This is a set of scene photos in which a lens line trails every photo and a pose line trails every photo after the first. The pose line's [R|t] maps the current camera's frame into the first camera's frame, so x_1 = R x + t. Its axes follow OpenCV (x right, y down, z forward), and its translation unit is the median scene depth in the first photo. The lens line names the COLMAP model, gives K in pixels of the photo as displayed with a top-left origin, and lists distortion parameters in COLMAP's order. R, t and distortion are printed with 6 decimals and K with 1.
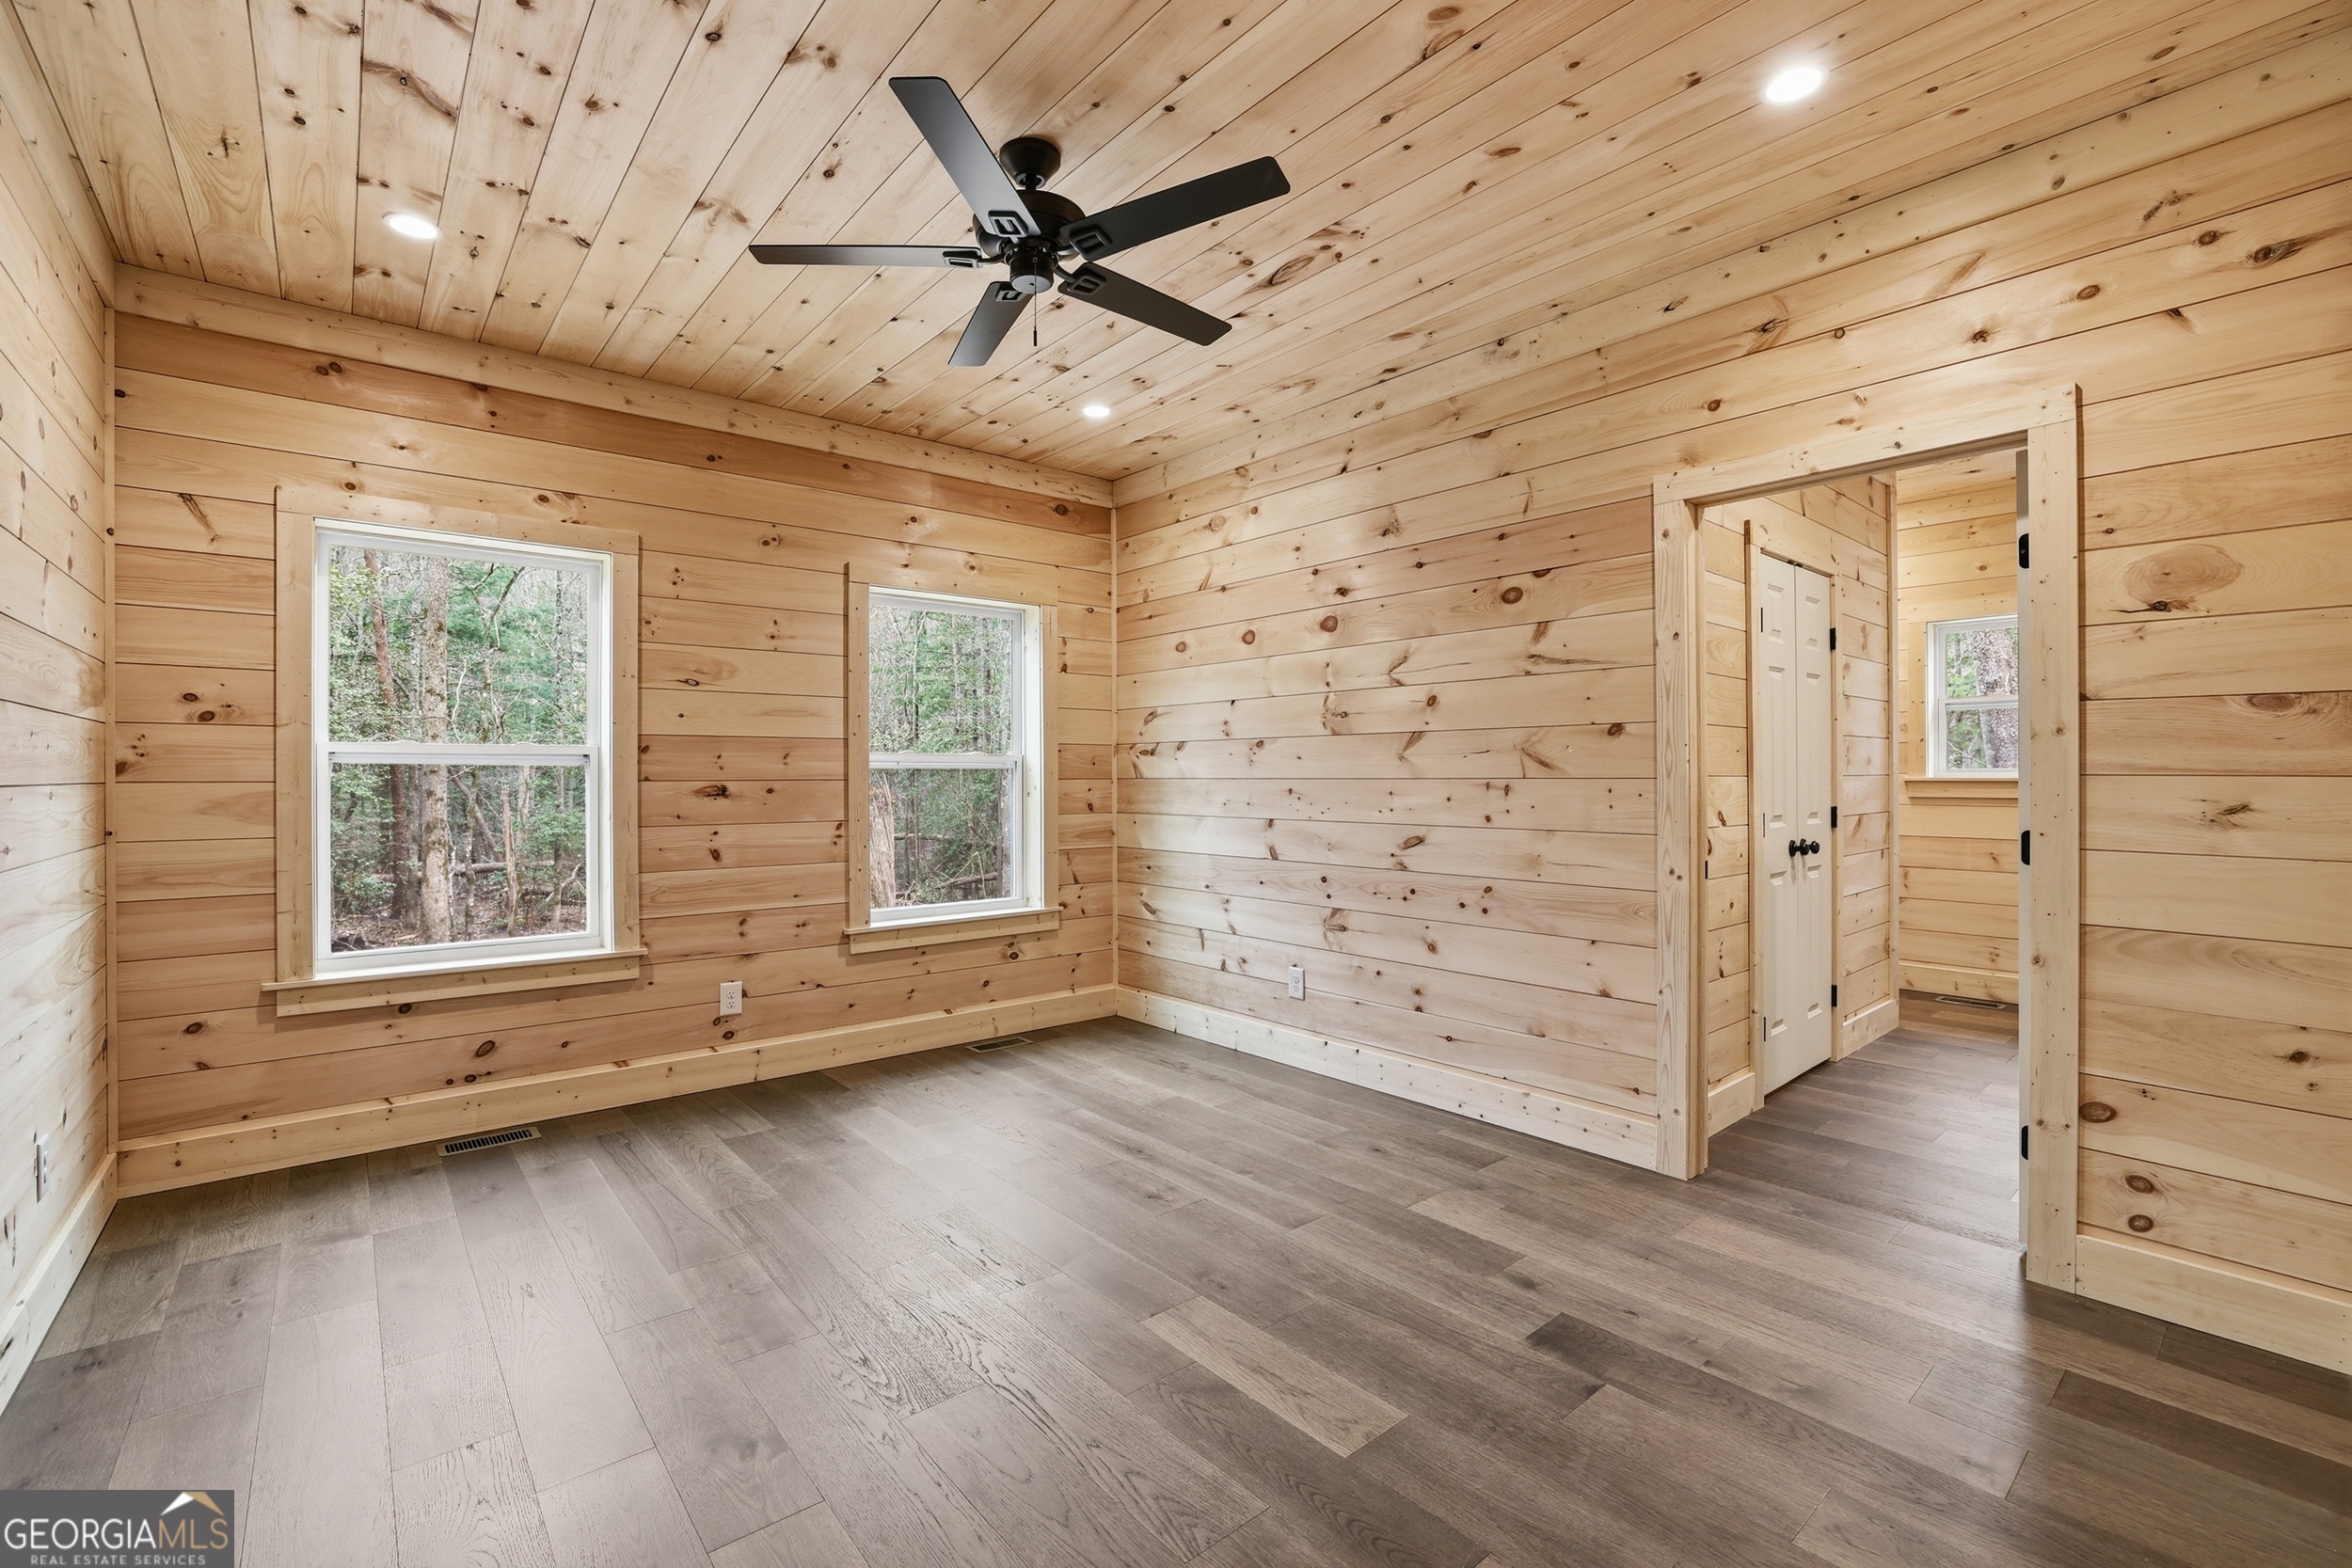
lens RADIAL K [[1010.9, 0, 1171.3], [0, 1010.9, 773.8], [0, 0, 1]] dist [-0.021772, 0.000470]
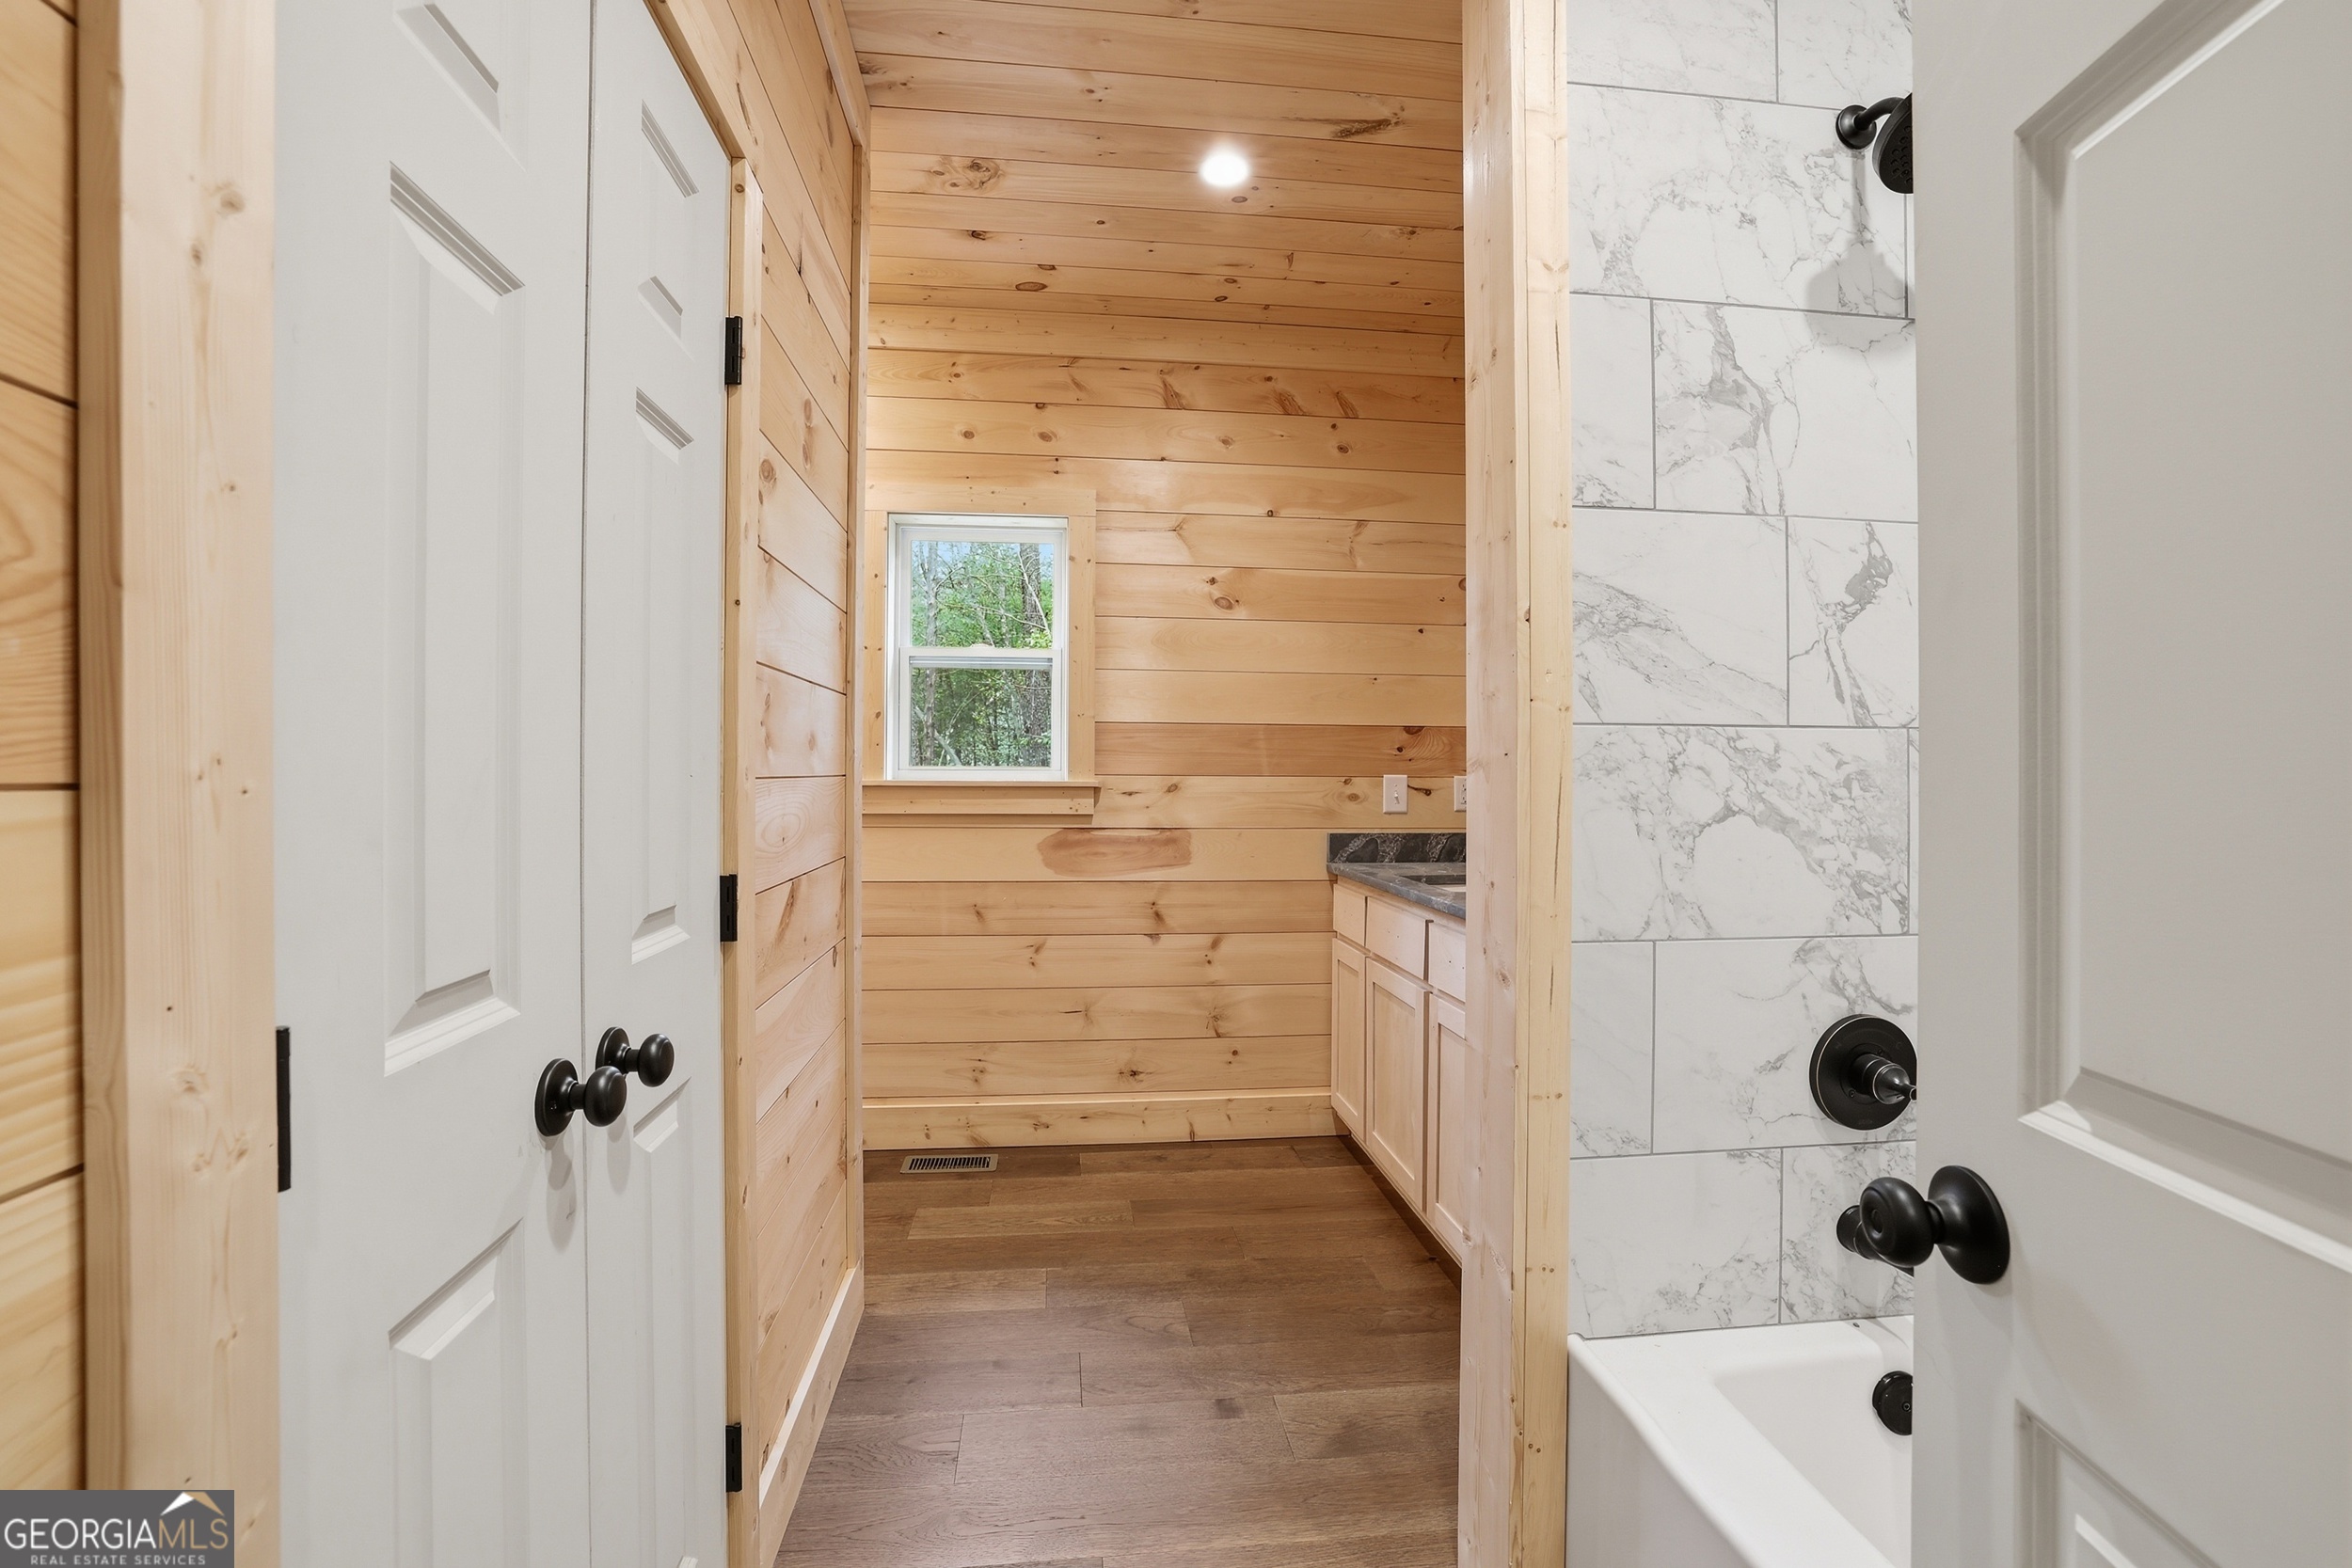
lens RADIAL K [[1010.9, 0, 1171.3], [0, 1010.9, 773.8], [0, 0, 1]] dist [-0.021772, 0.000470]
pose [[0.551815, 0.006341, 0.833942, 0.425410], [-0.008353, 0.999963, -0.002076, -0.000008], [-0.833925, -0.005821, 0.551848, 0.636111]]
